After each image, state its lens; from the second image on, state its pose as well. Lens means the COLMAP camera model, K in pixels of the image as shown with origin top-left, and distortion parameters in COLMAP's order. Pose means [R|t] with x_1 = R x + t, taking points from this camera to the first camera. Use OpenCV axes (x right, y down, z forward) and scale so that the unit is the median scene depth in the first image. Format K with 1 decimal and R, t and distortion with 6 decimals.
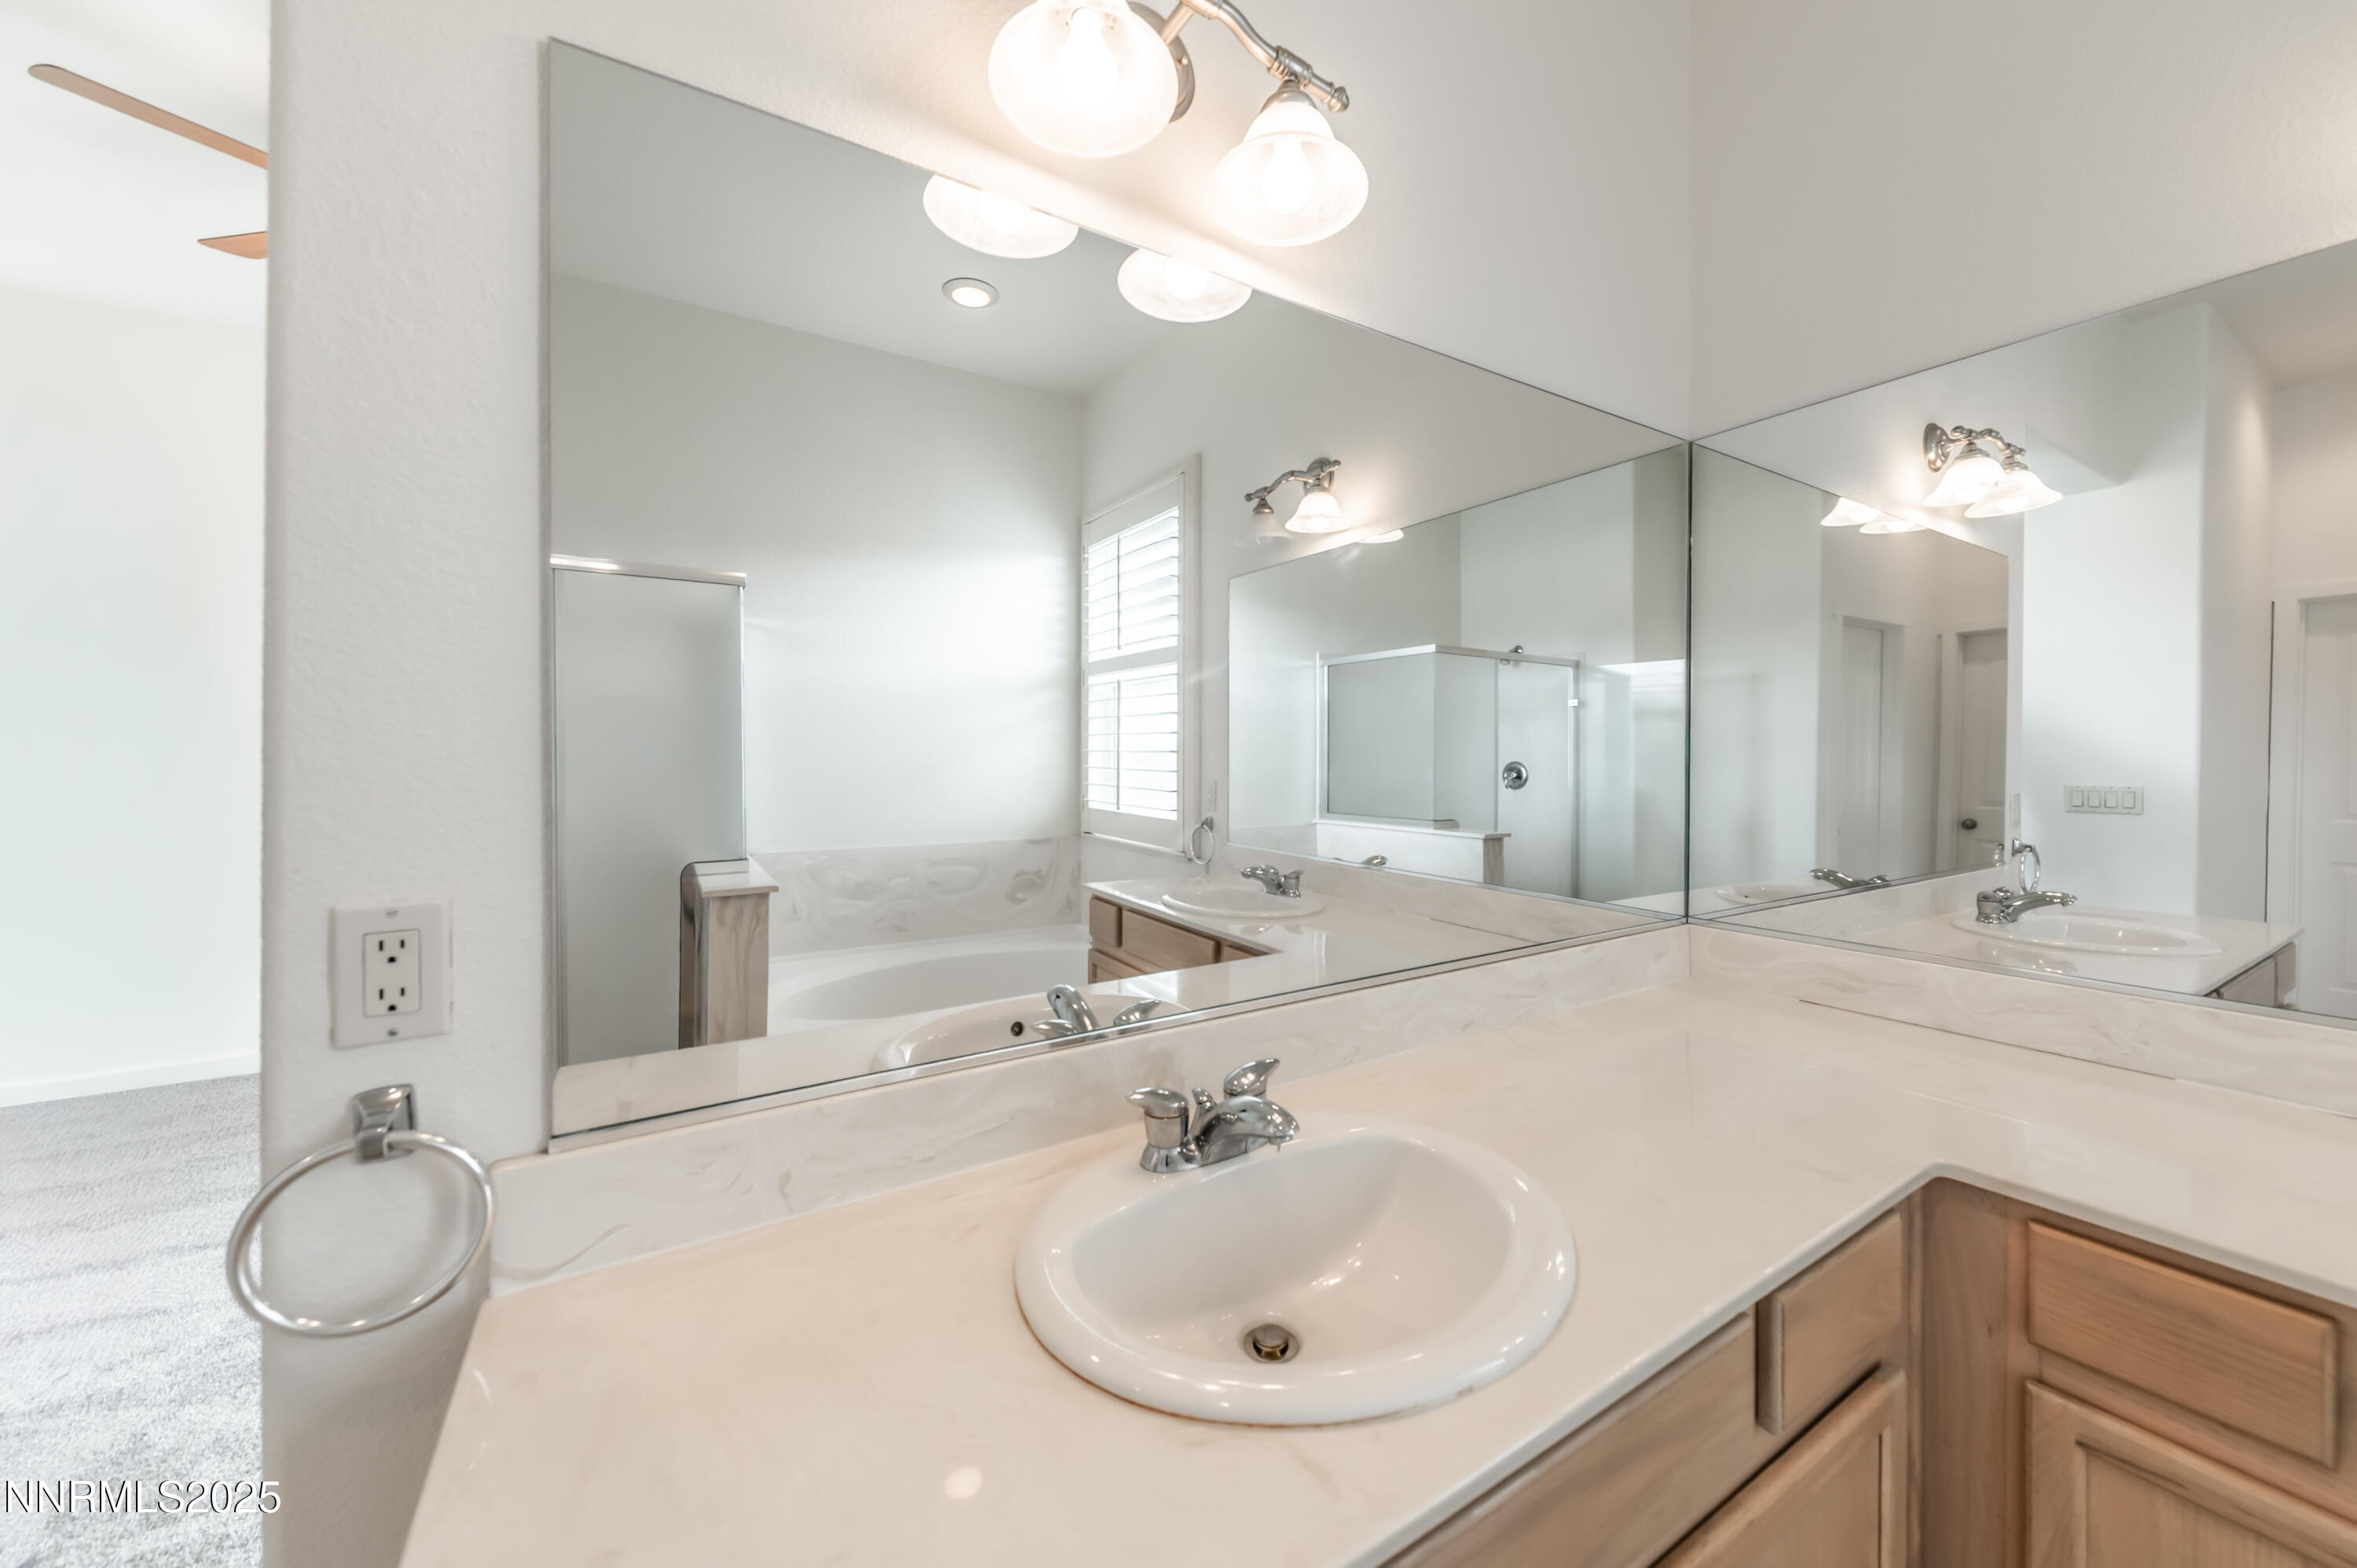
lens RADIAL K [[837.3, 0, 1176.2], [0, 837.3, 762.5], [0, 0, 1]] dist [0.001115, 0.000076]
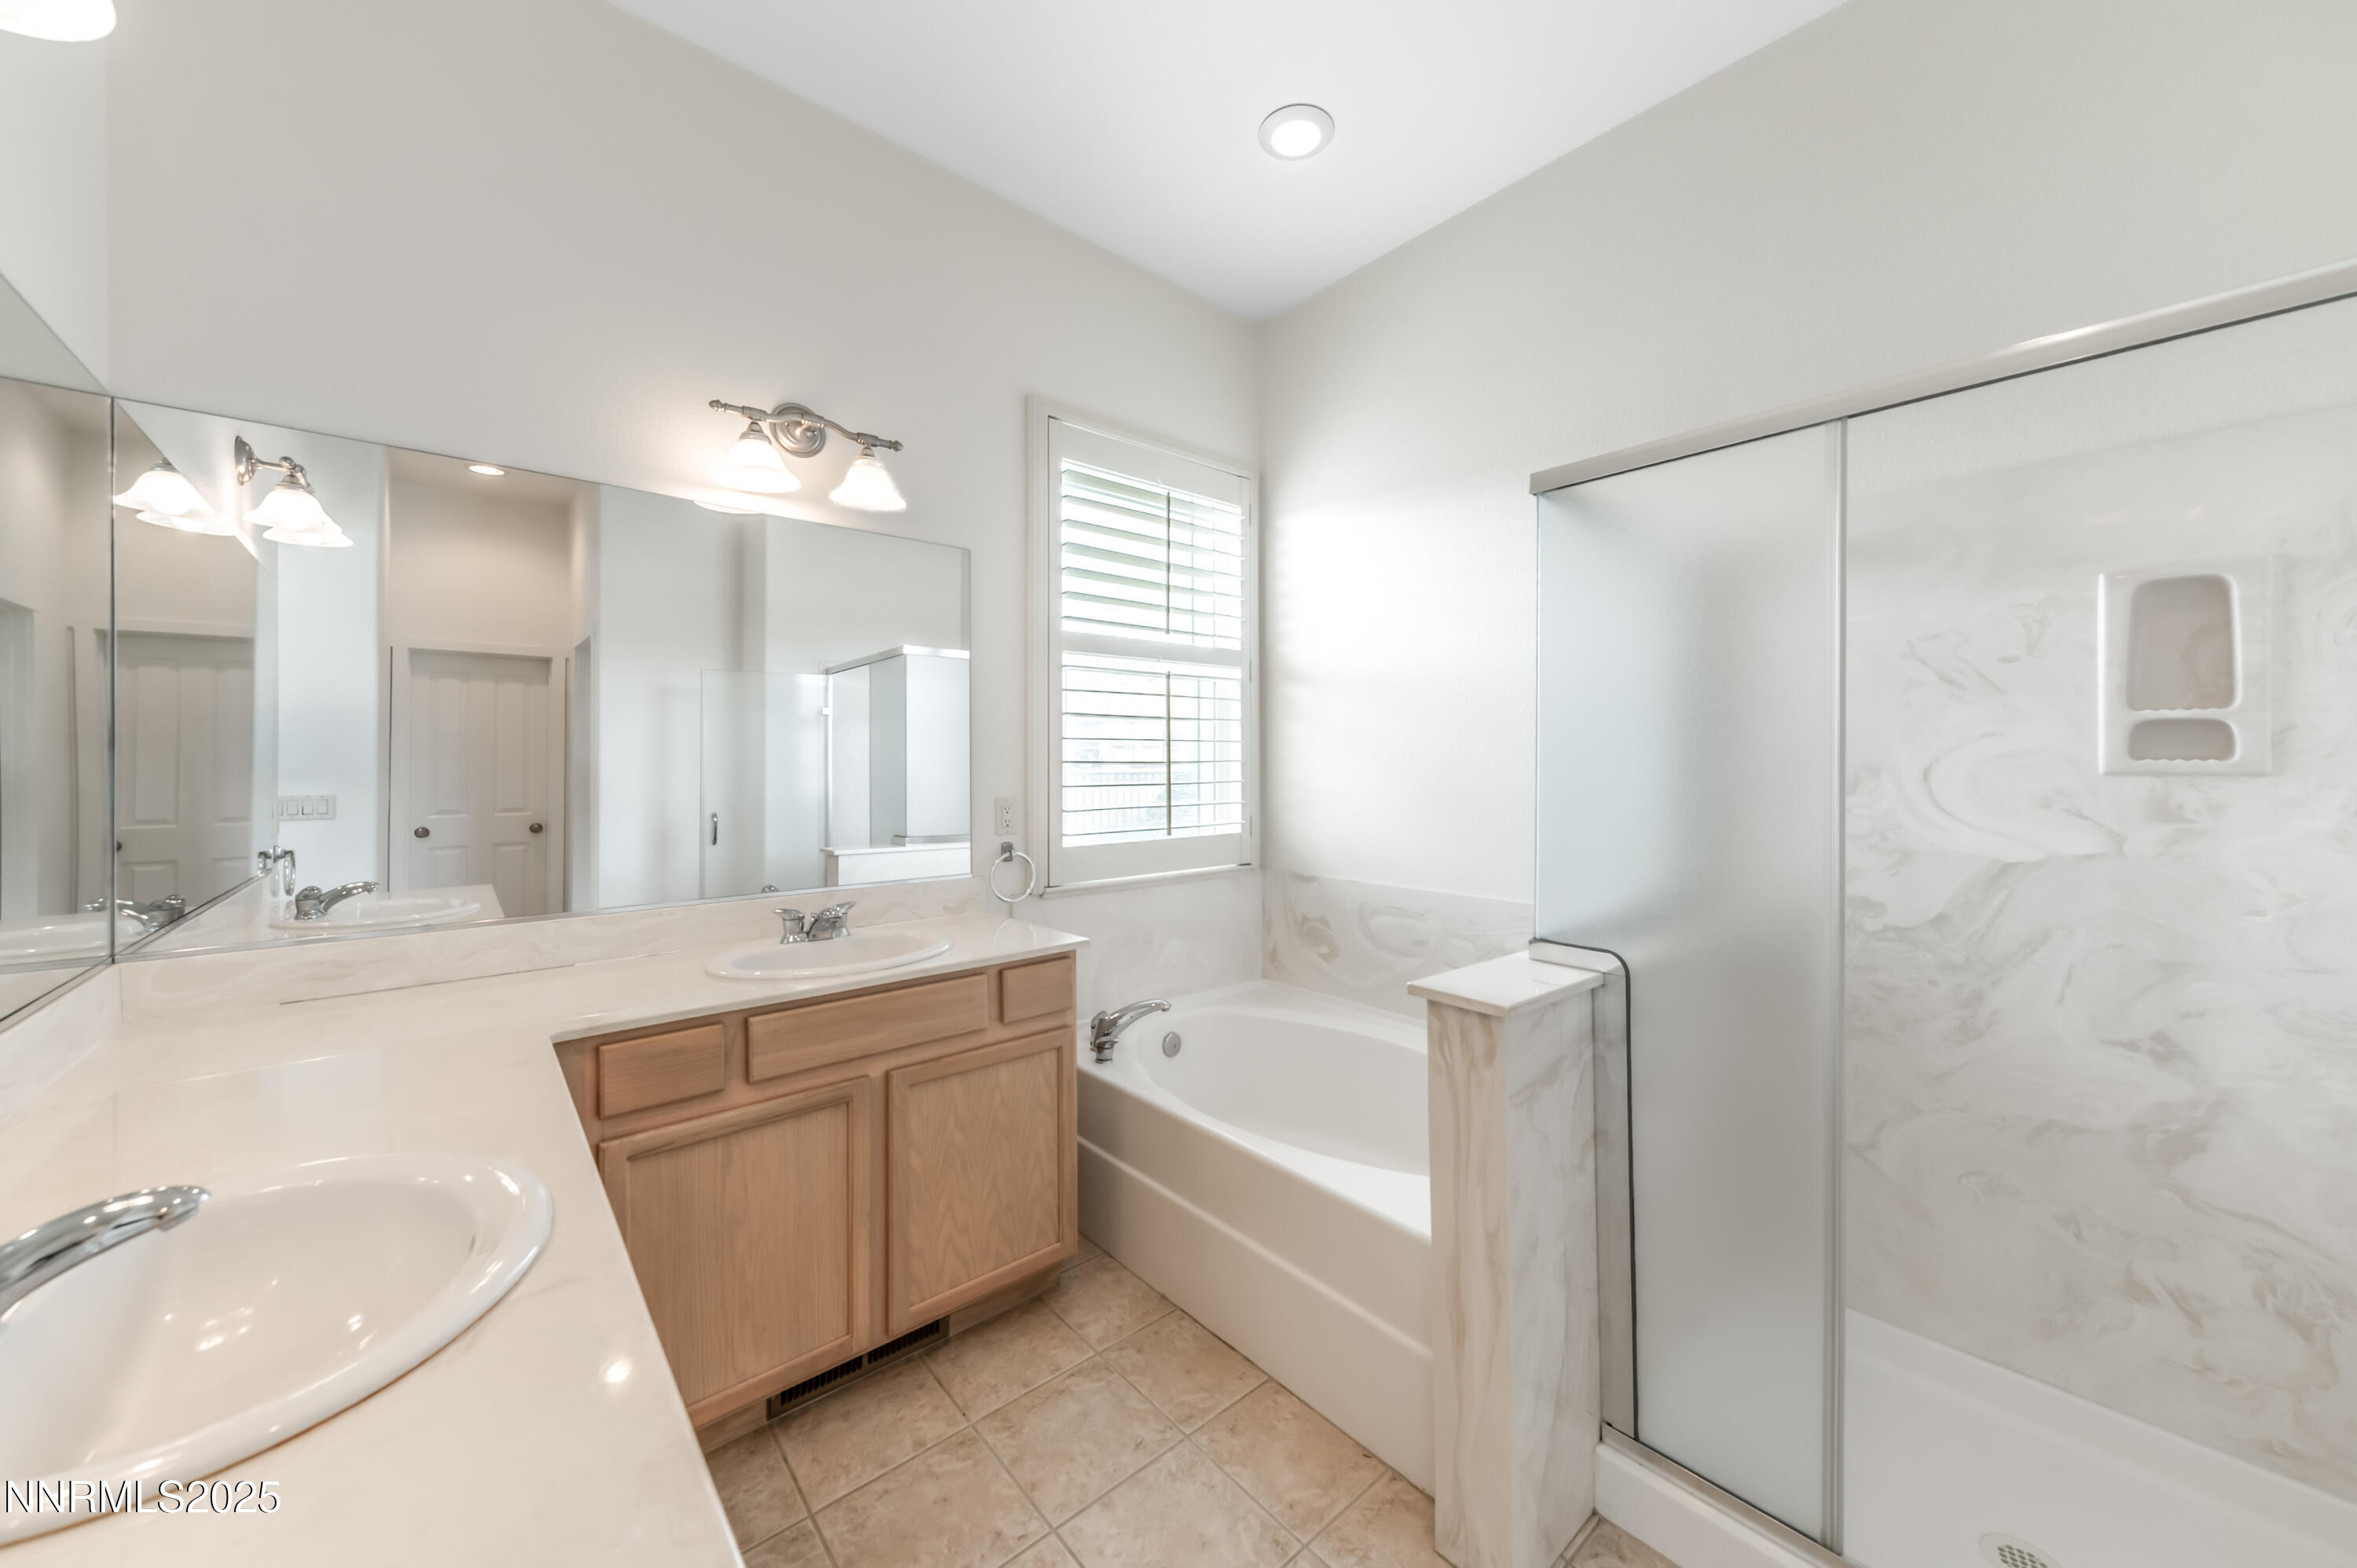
lens RADIAL K [[837.3, 0, 1176.2], [0, 837.3, 762.5], [0, 0, 1]] dist [0.001115, 0.000076]
pose [[-0.145406, 0.005268, 0.989358, -0.274769], [0.011734, 0.999925, -0.003599, 0.004008], [-0.989302, 0.011085, -0.145457, 0.041653]]
